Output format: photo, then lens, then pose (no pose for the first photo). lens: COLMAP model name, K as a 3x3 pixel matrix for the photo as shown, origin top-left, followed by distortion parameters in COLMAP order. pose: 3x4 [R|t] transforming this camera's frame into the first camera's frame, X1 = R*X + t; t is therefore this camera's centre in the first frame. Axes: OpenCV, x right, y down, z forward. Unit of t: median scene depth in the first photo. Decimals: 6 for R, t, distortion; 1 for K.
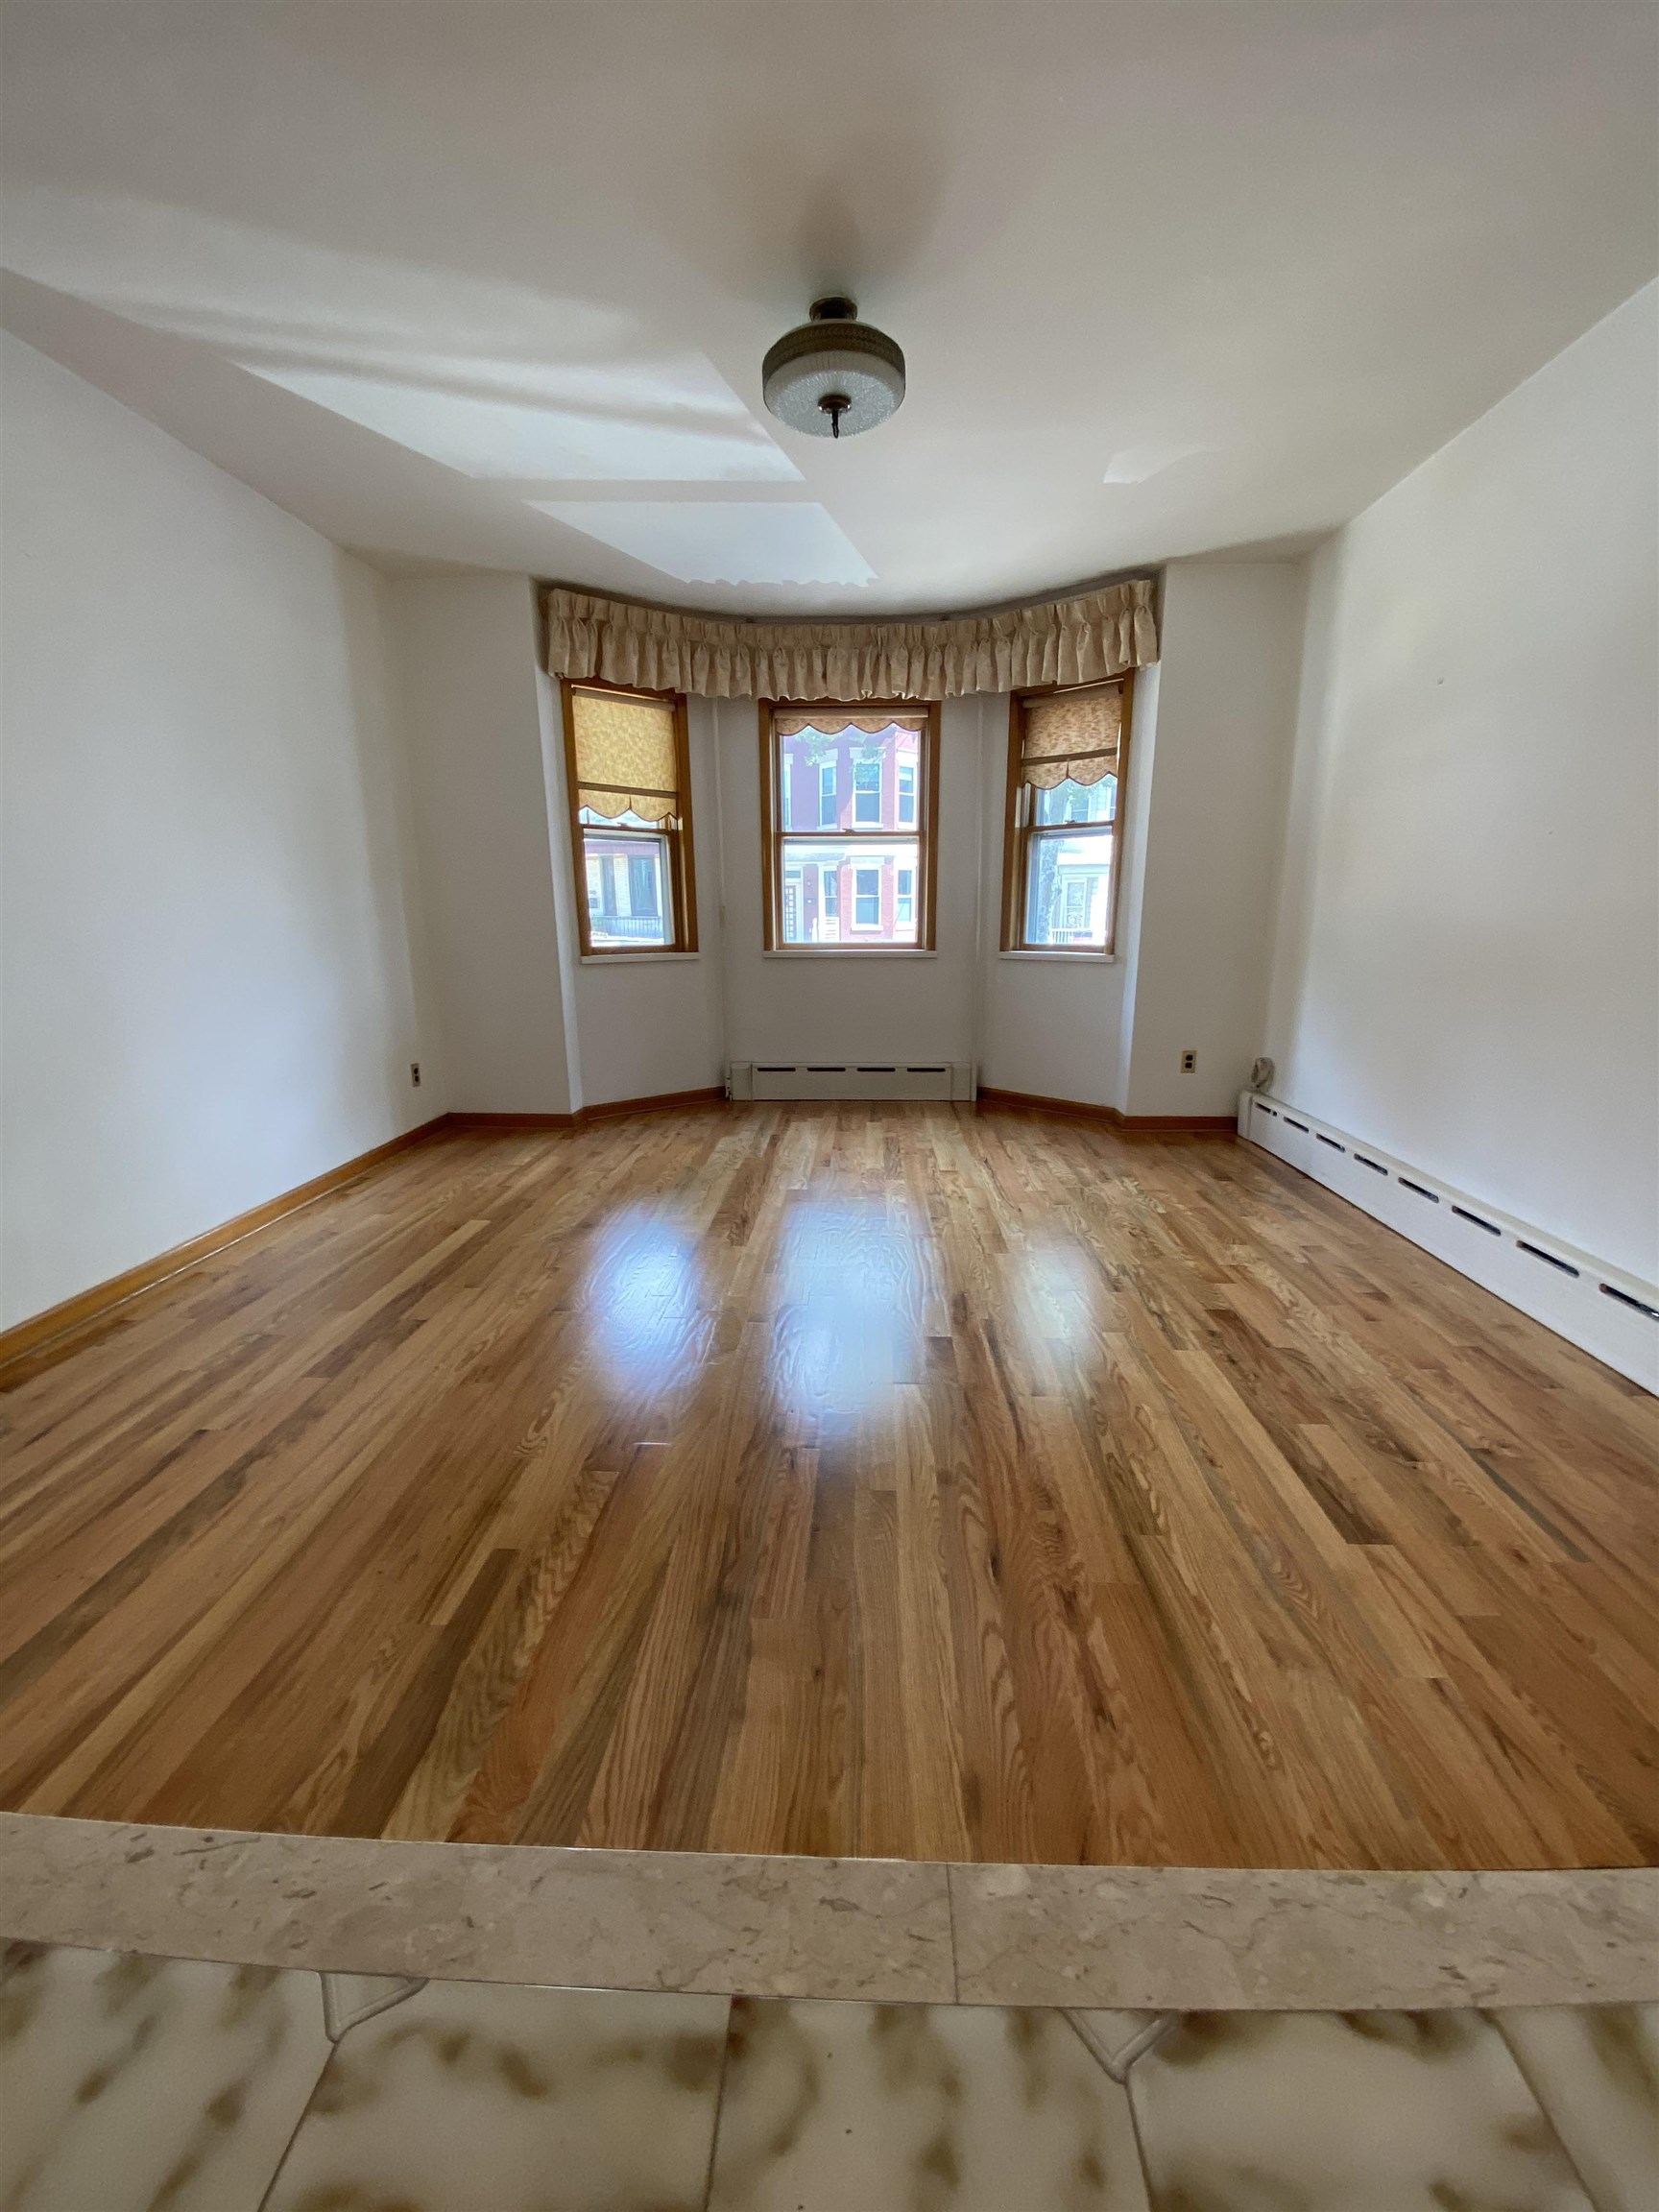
lens RADIAL K [[893.6, 0, 844.4], [0, 893.6, 1133.6], [0, 0, 1]] dist [0.000192, -0.000130]
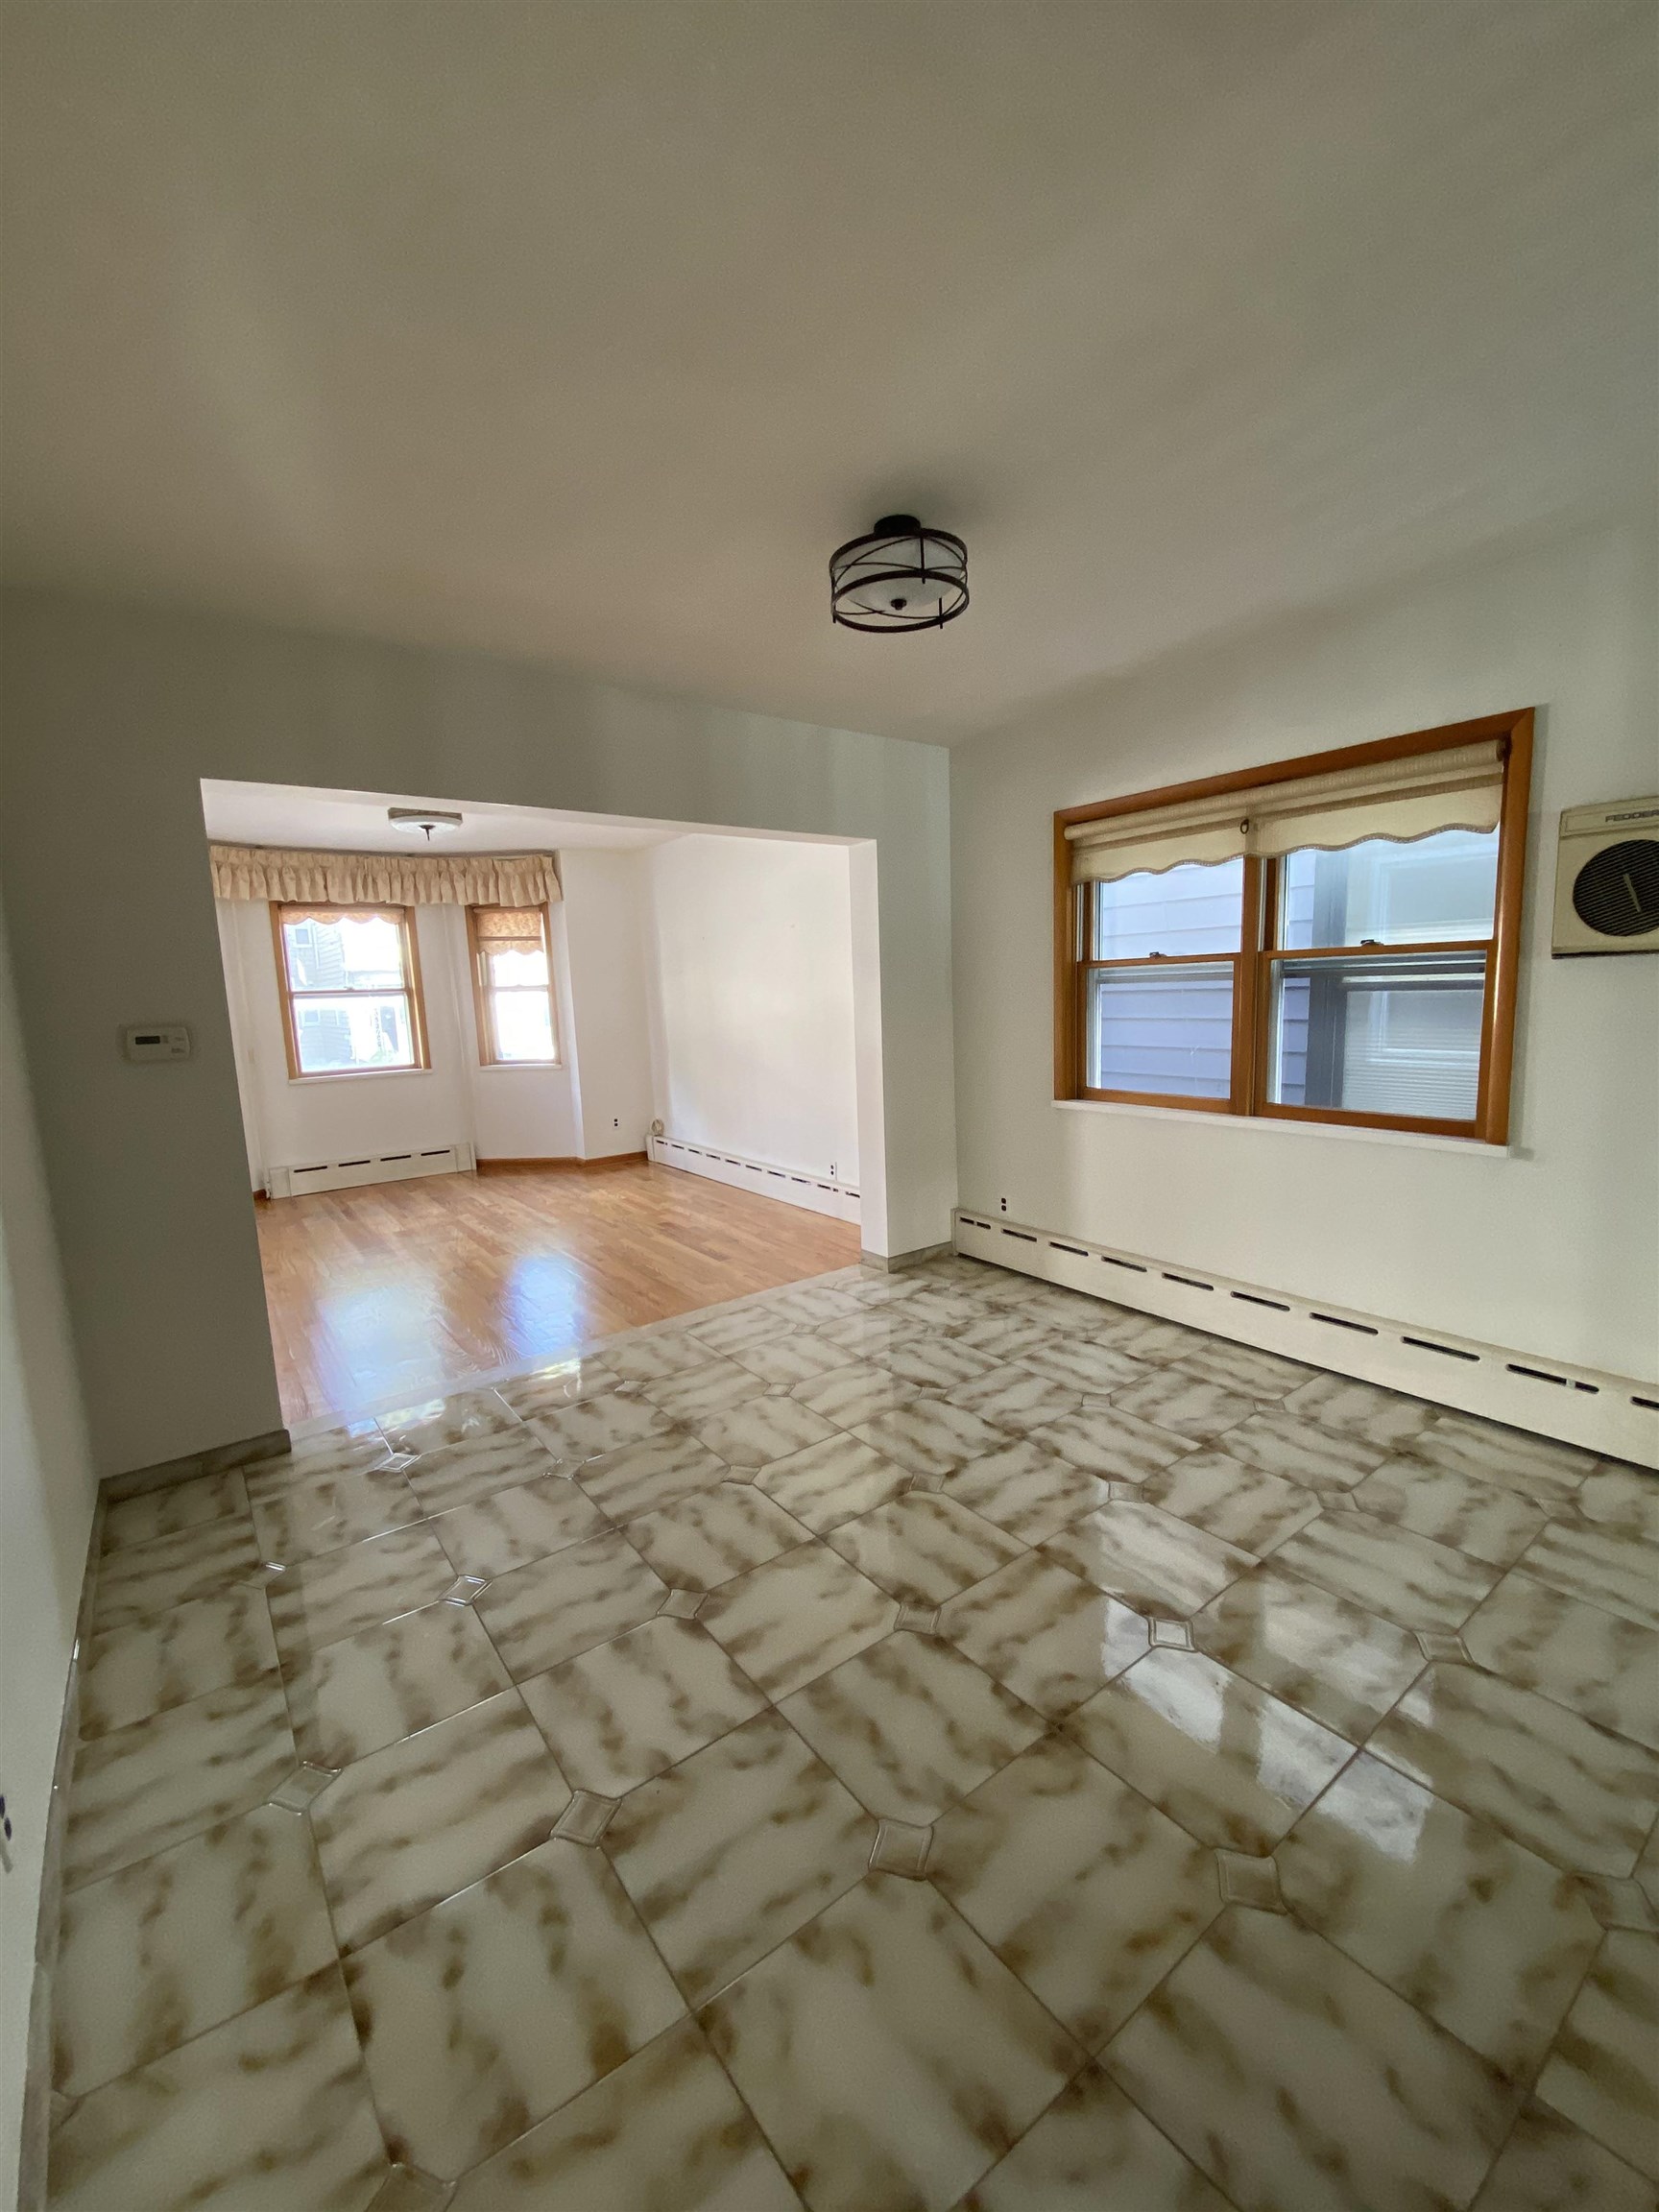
lens RADIAL K [[893.6, 0, 844.4], [0, 893.6, 1133.6], [0, 0, 1]] dist [0.000192, -0.000130]
pose [[0.779926, -0.124534, 0.613357, -0.302564], [0.182633, 0.982637, -0.032720, 0.070812], [-0.598632, 0.137538, 0.789128, -0.567279]]
